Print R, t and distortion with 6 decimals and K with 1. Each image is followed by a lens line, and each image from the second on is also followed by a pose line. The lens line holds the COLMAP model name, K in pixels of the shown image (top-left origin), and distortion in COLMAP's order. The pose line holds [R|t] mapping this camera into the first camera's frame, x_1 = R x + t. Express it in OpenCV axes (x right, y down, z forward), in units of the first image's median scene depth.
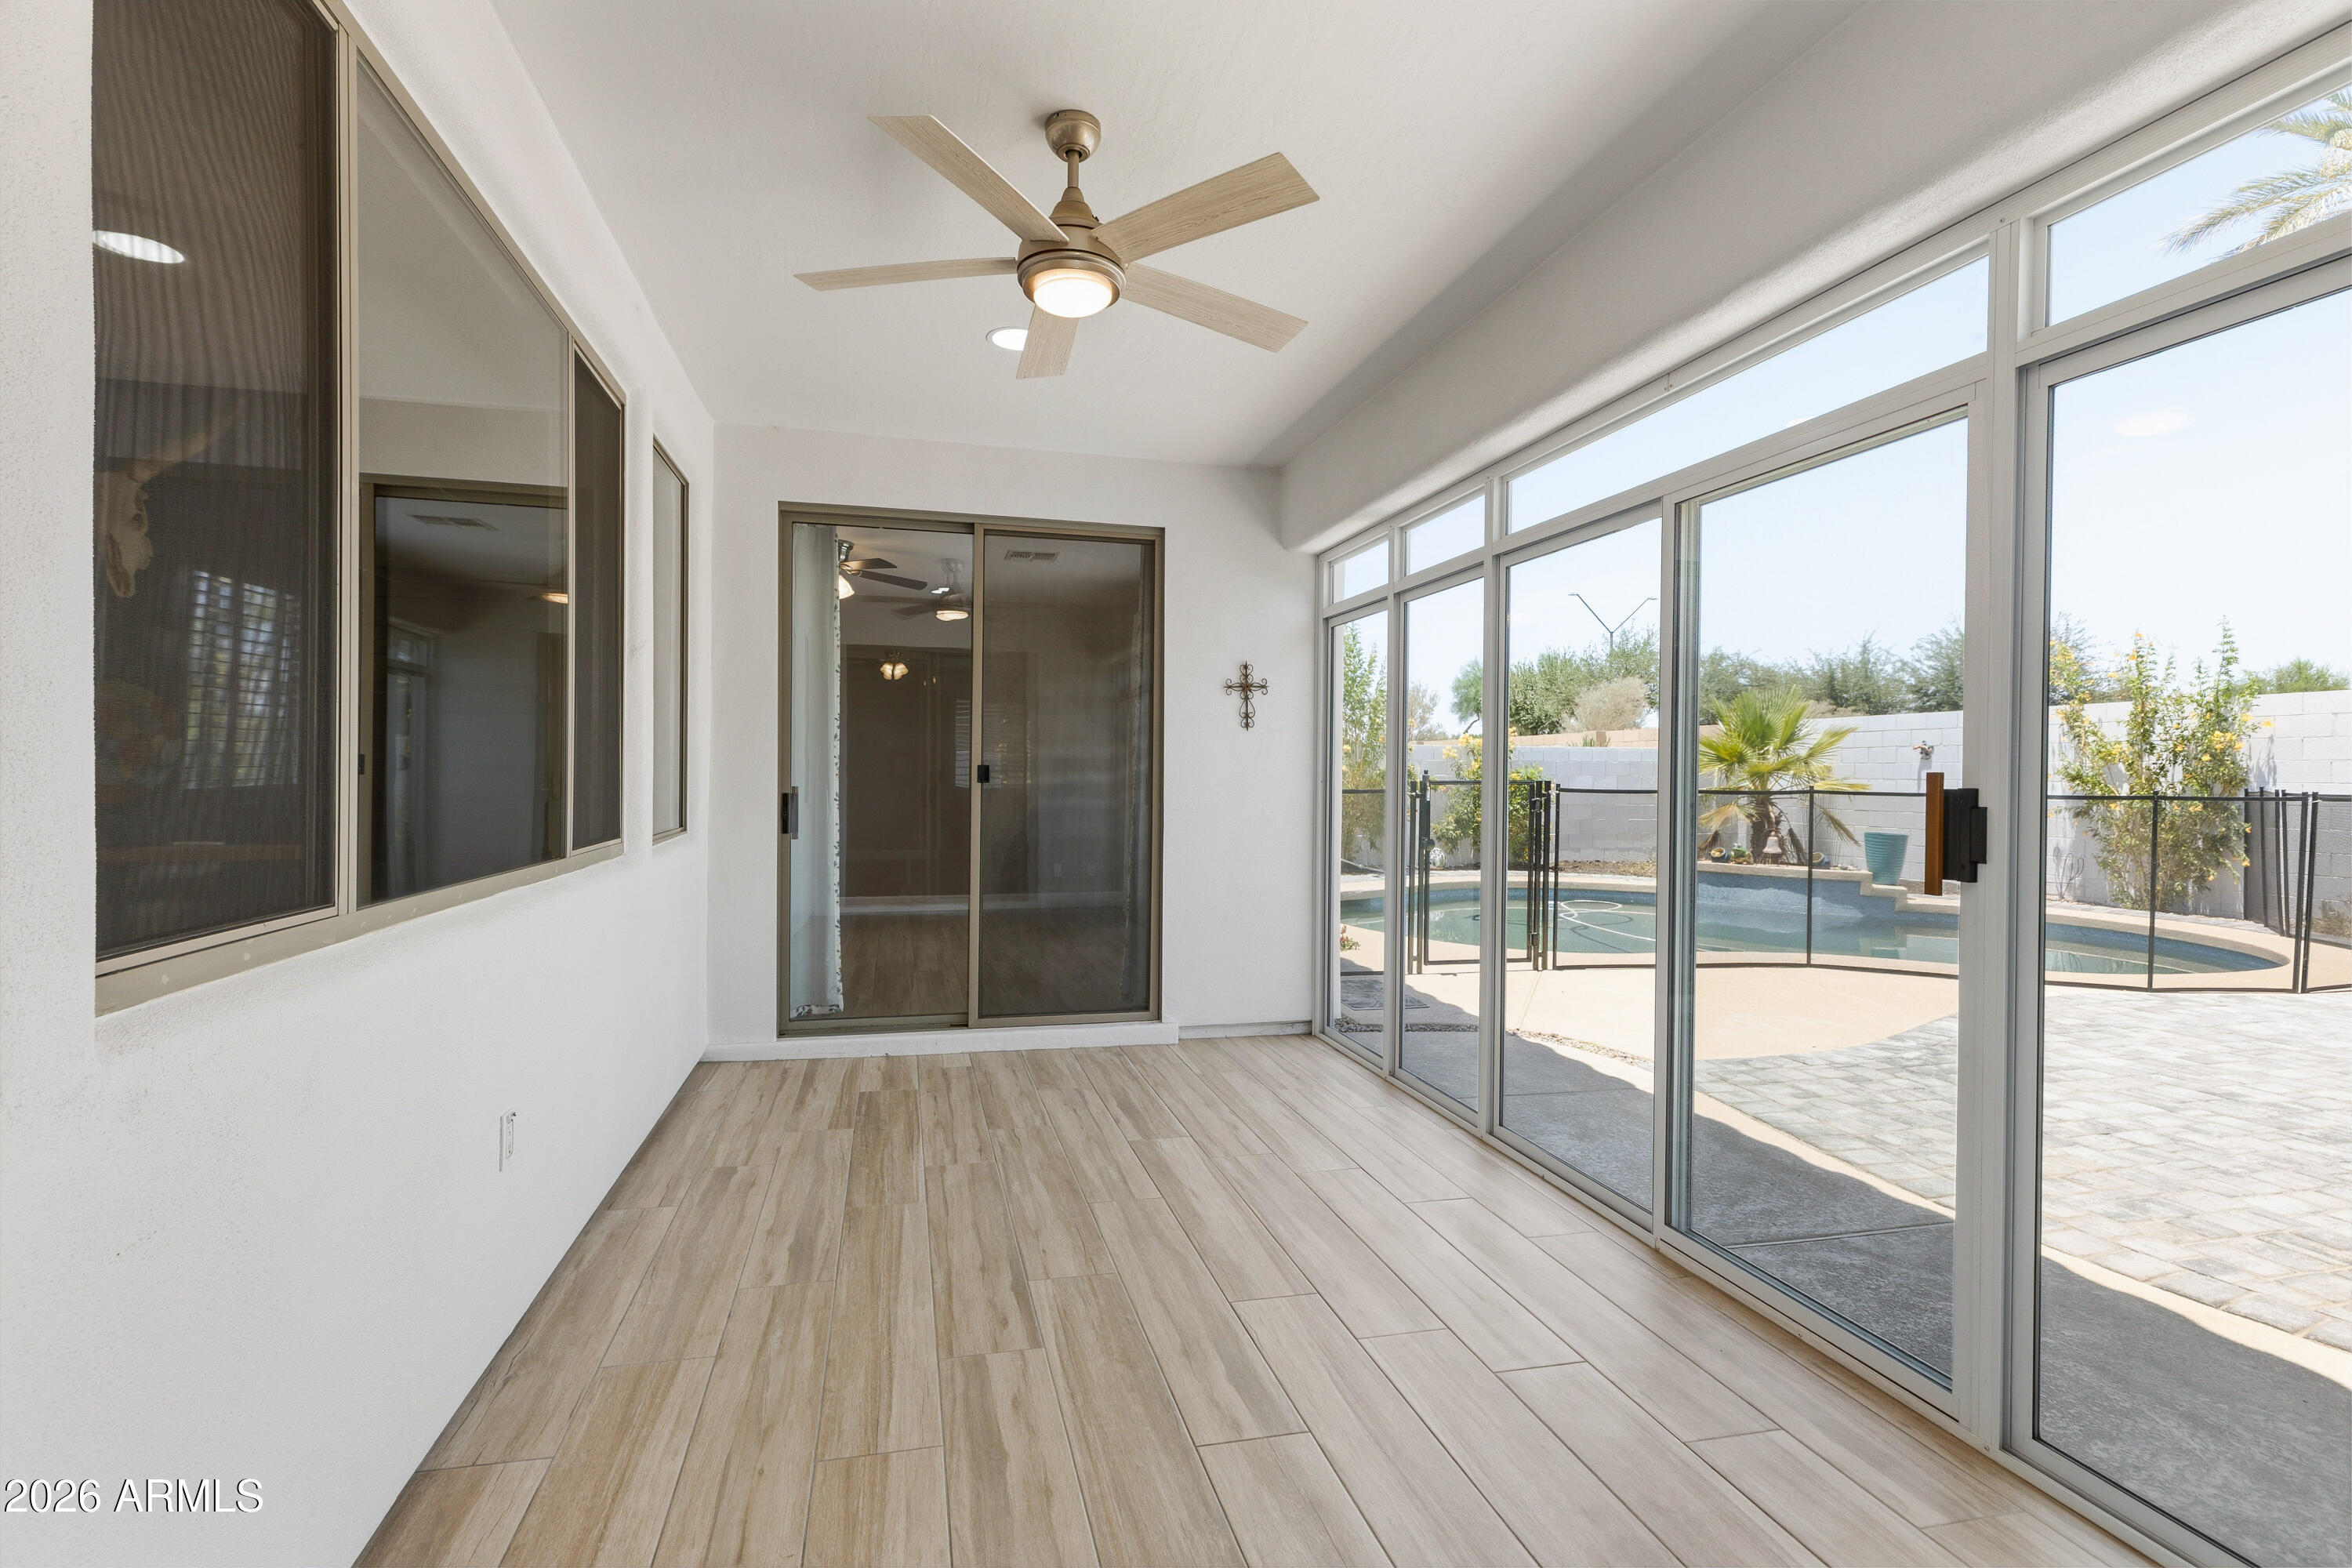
lens RADIAL K [[1070.3, 0, 1155.8], [0, 1070.3, 783.4], [0, 0, 1]] dist [0.003277, 0.000288]
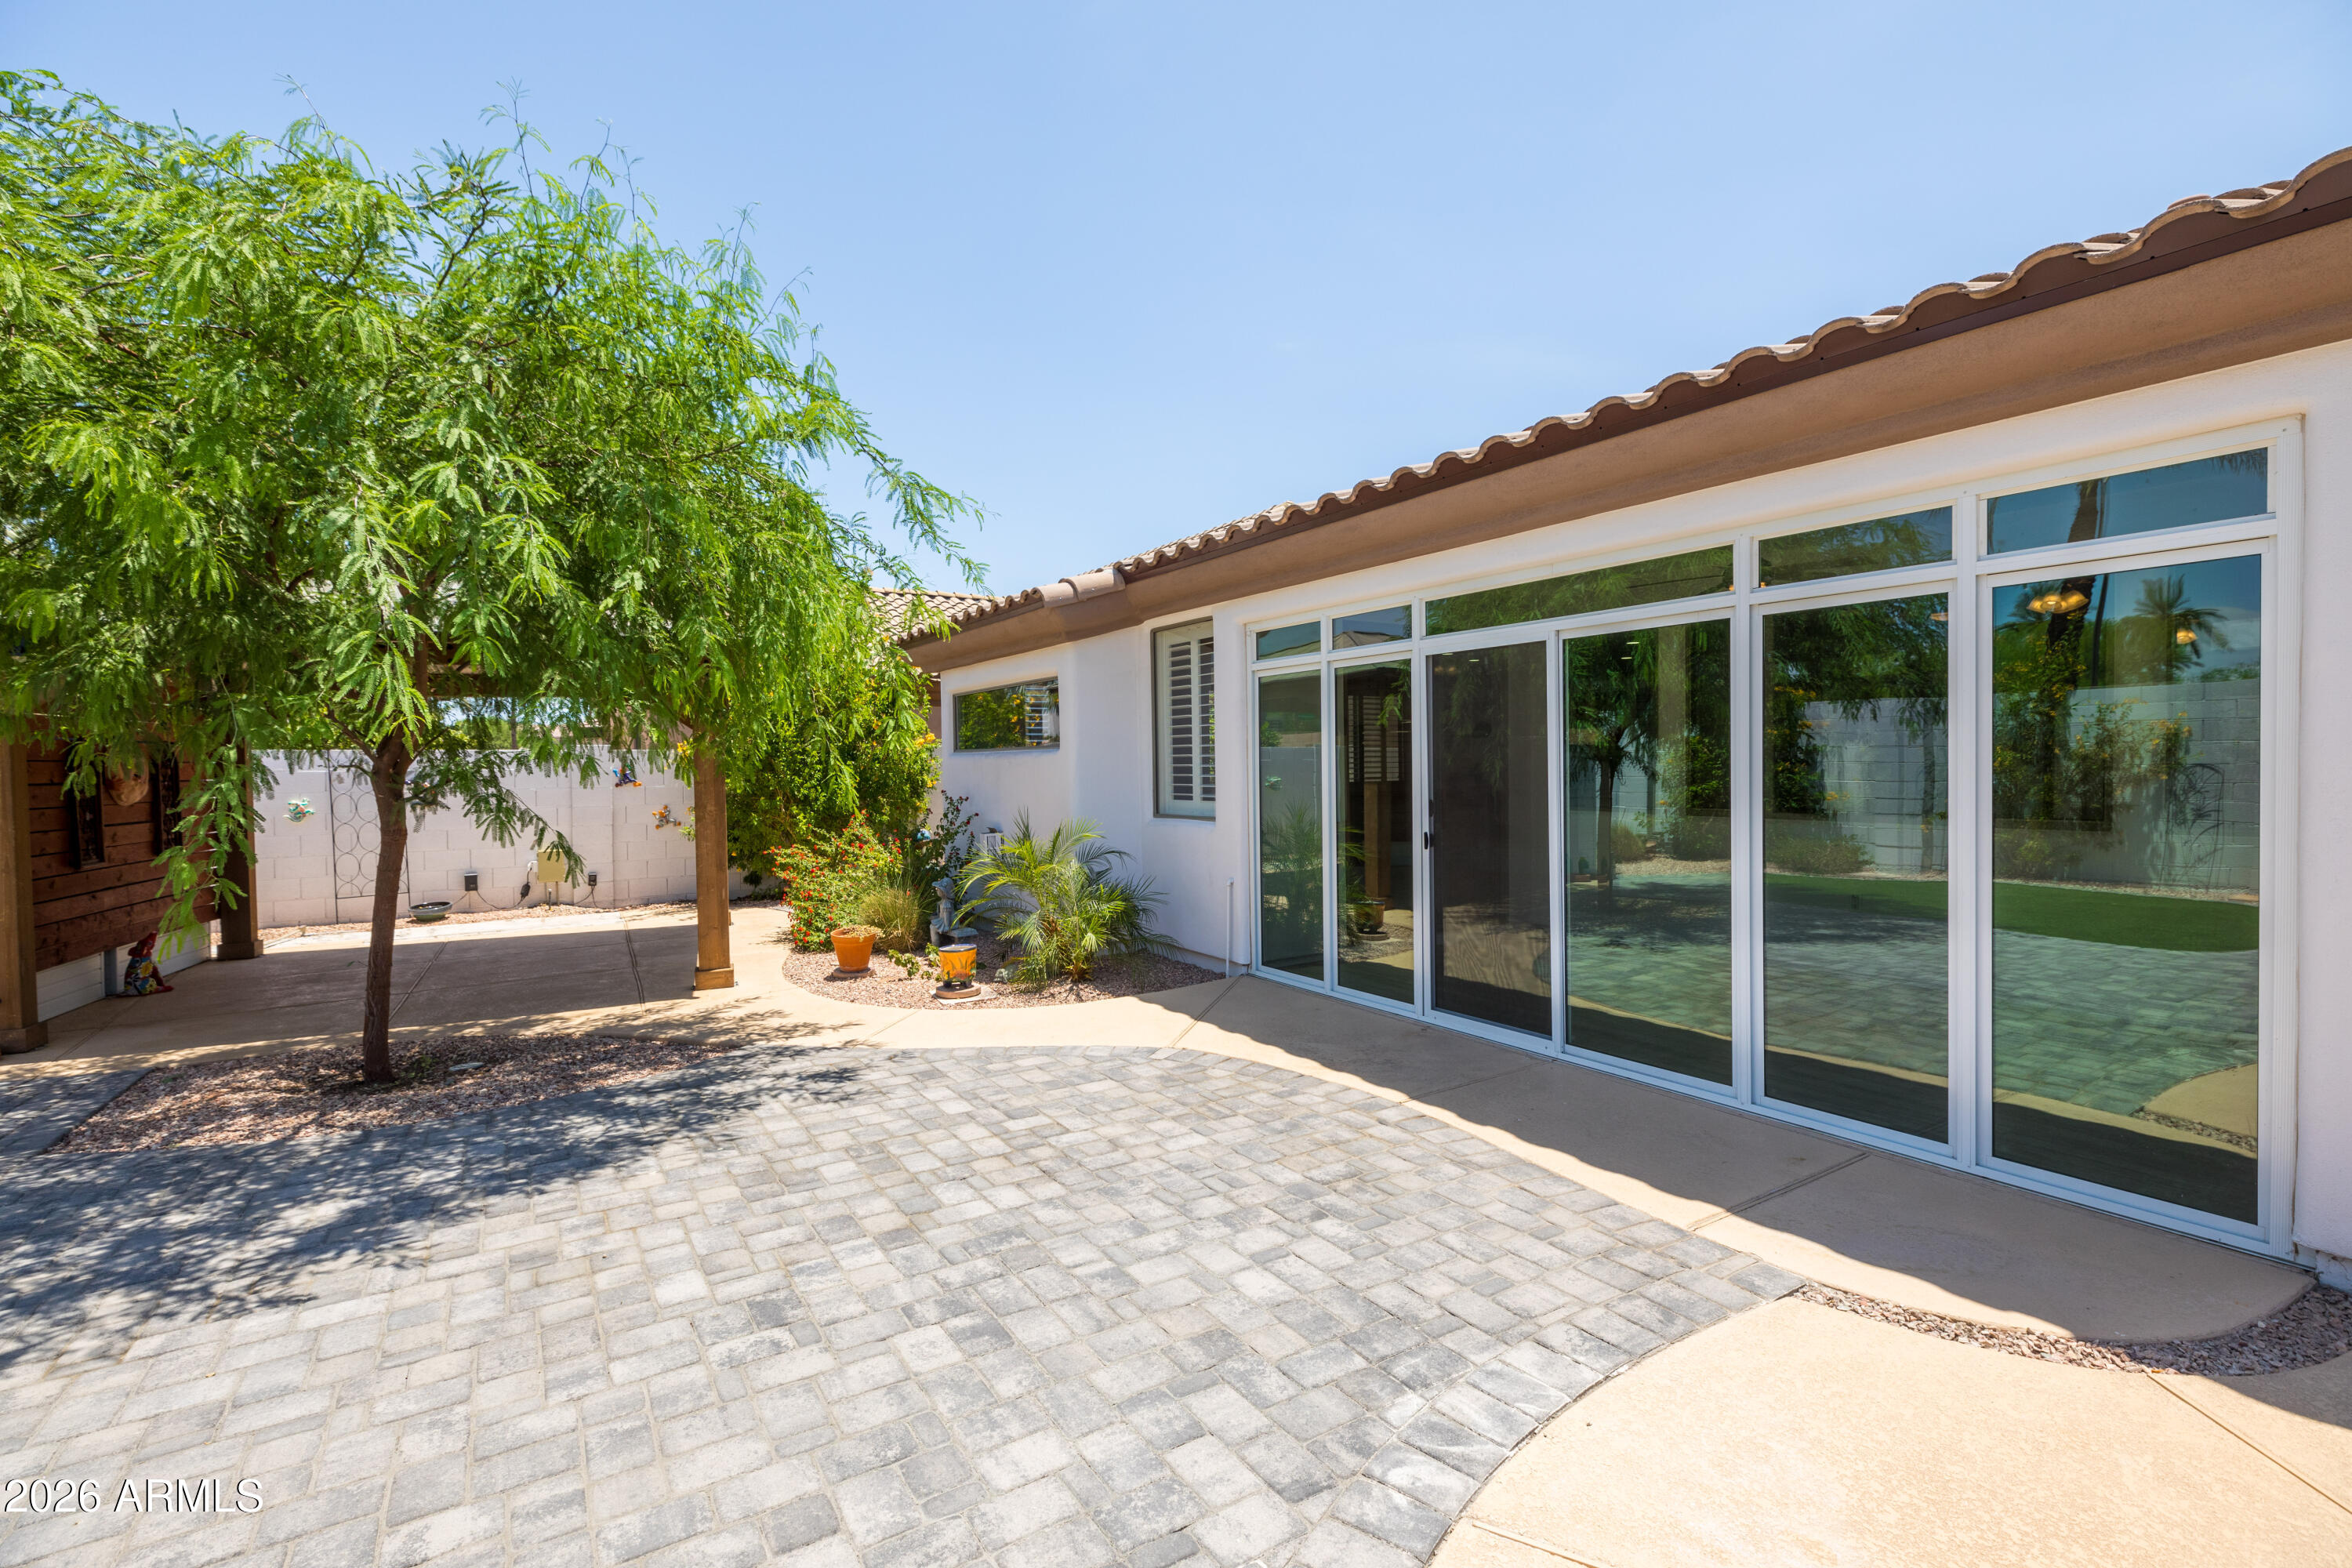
lens RADIAL K [[1047.2, 0, 1161.4], [0, 1047.2, 780.3], [0, 0, 1]] dist [0.003009, 0.000423]
pose [[-0.949097, 0.008858, -0.314859, 0.478228], [0.001411, 0.999714, 0.023871, -0.018612], [0.314980, 0.022212, -0.948838, 0.703437]]
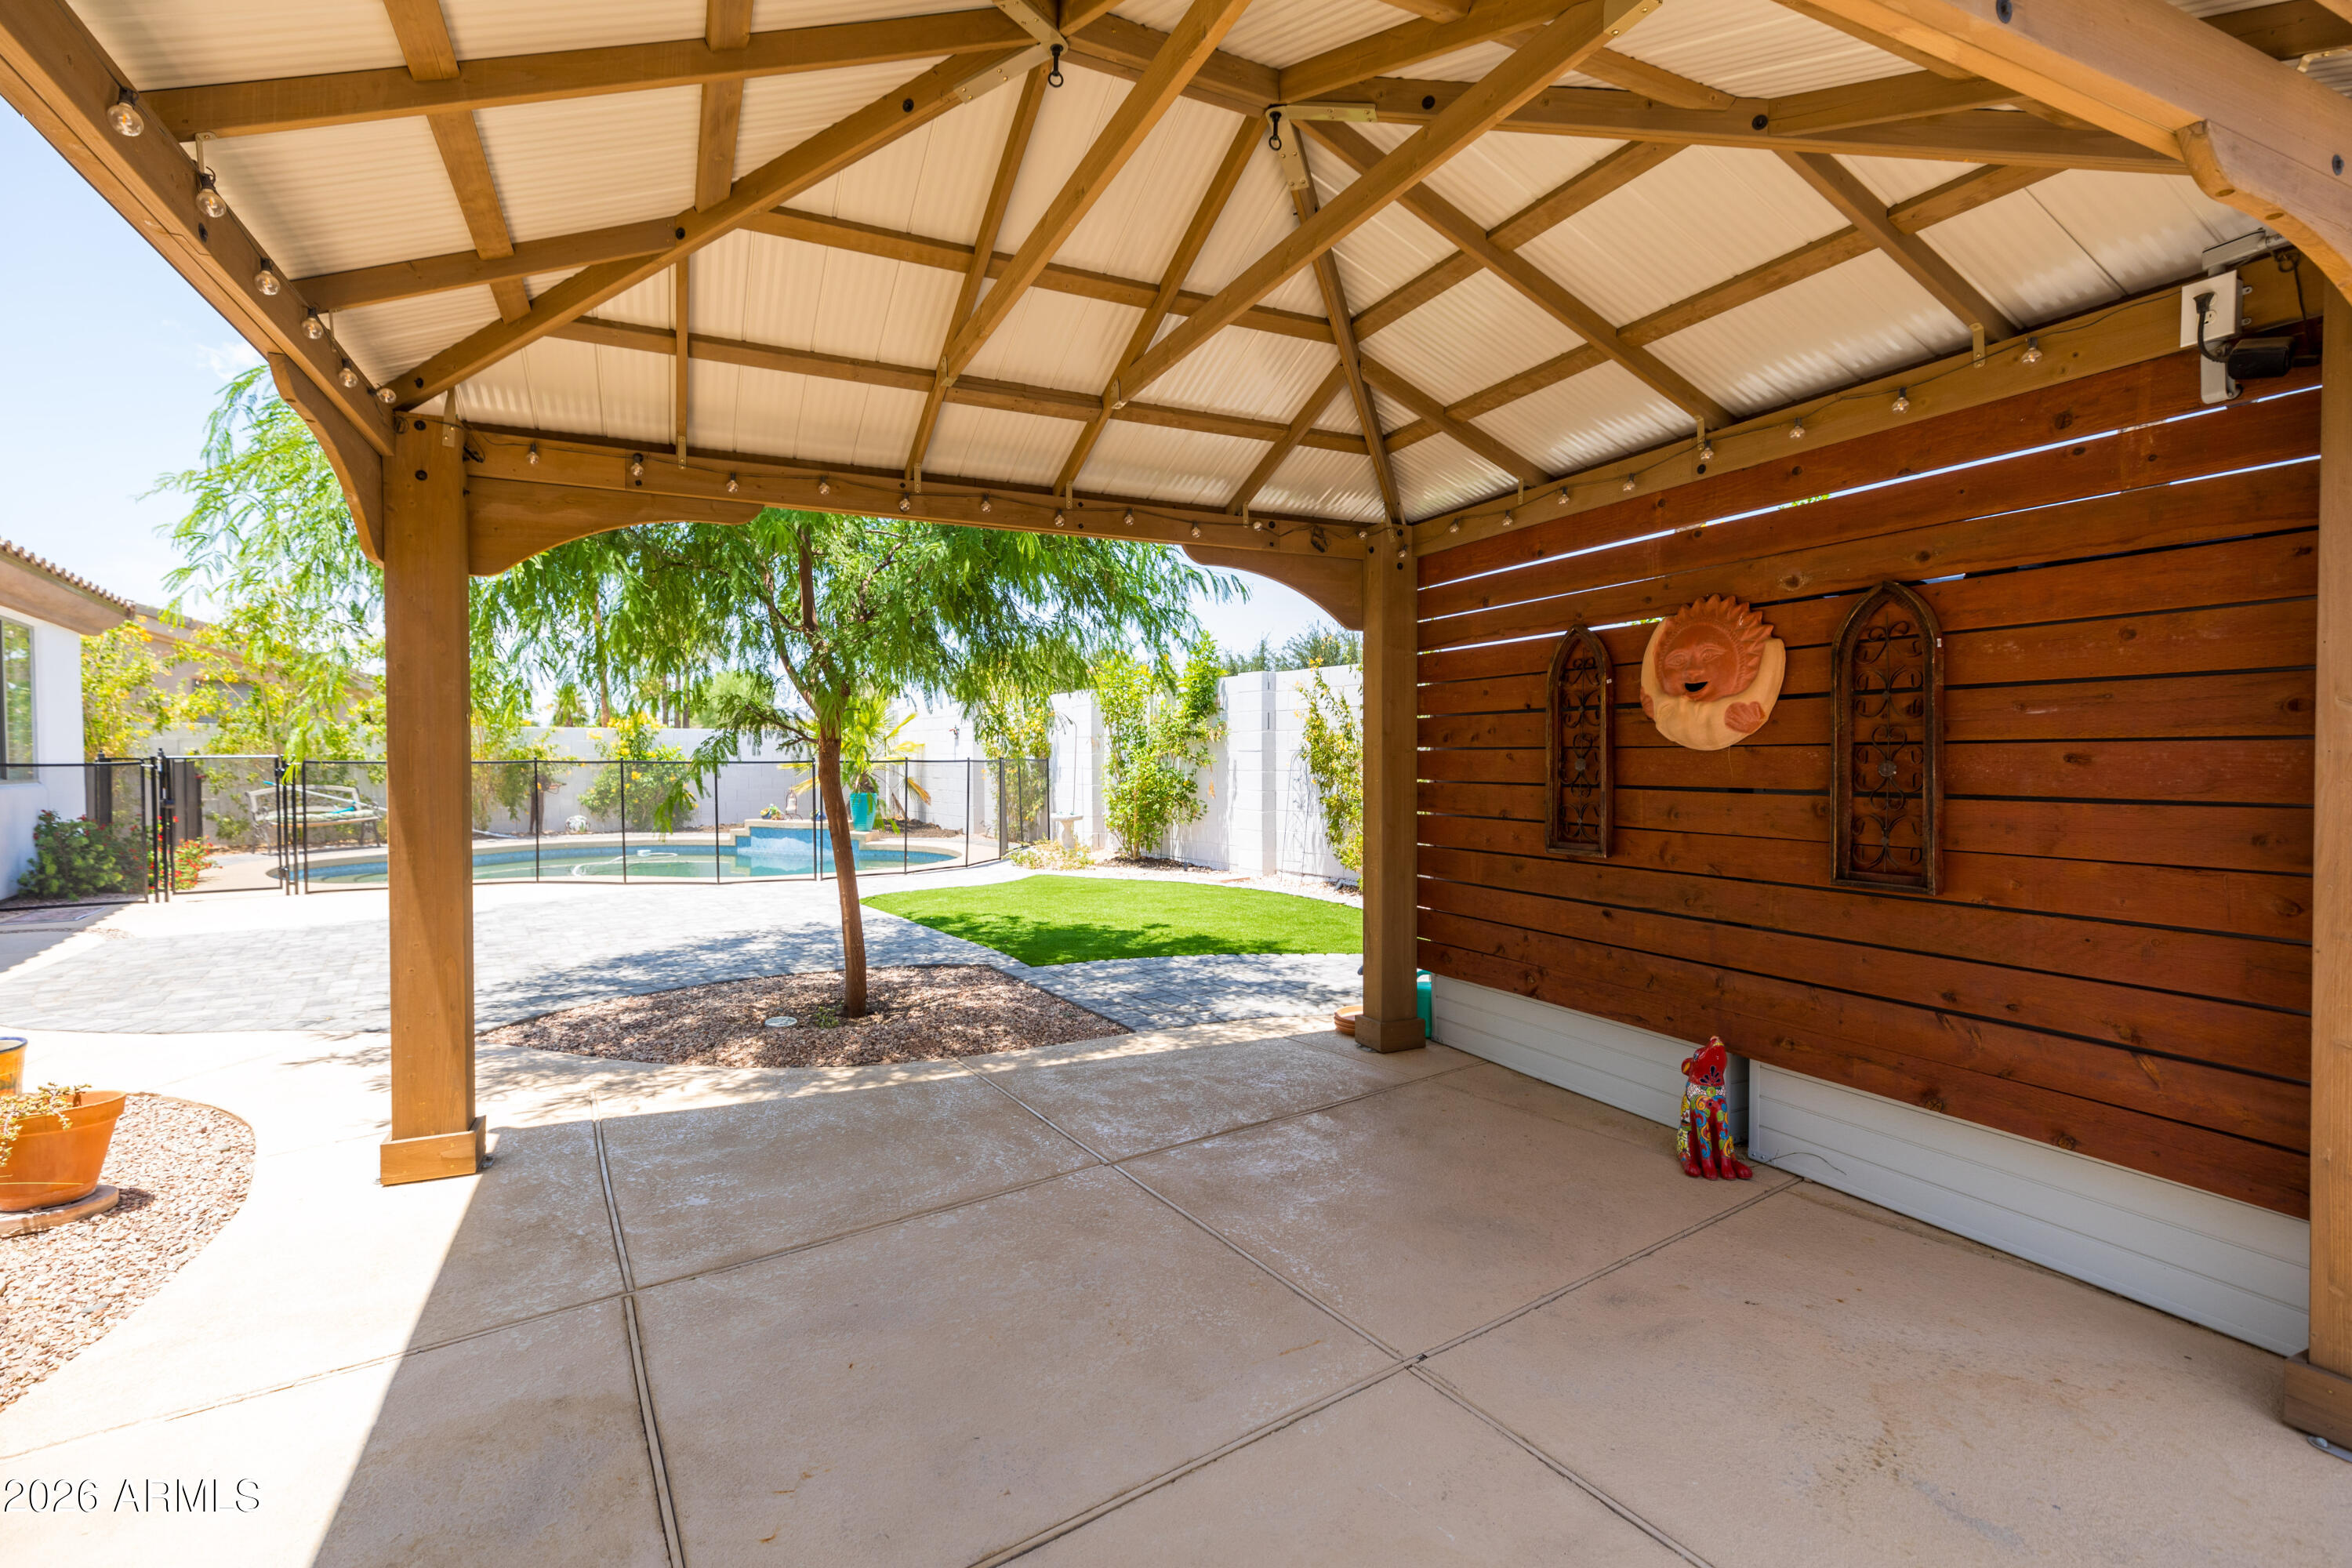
lens RADIAL K [[1070.3, 0, 1155.8], [0, 1070.3, 783.4], [0, 0, 1]] dist [0.003277, 0.000288]
pose [[0.938686, -0.019564, 0.344218, 0.639728], [0.013946, 0.999726, 0.018789, 0.016213], [-0.344491, -0.012837, 0.938702, -0.449845]]
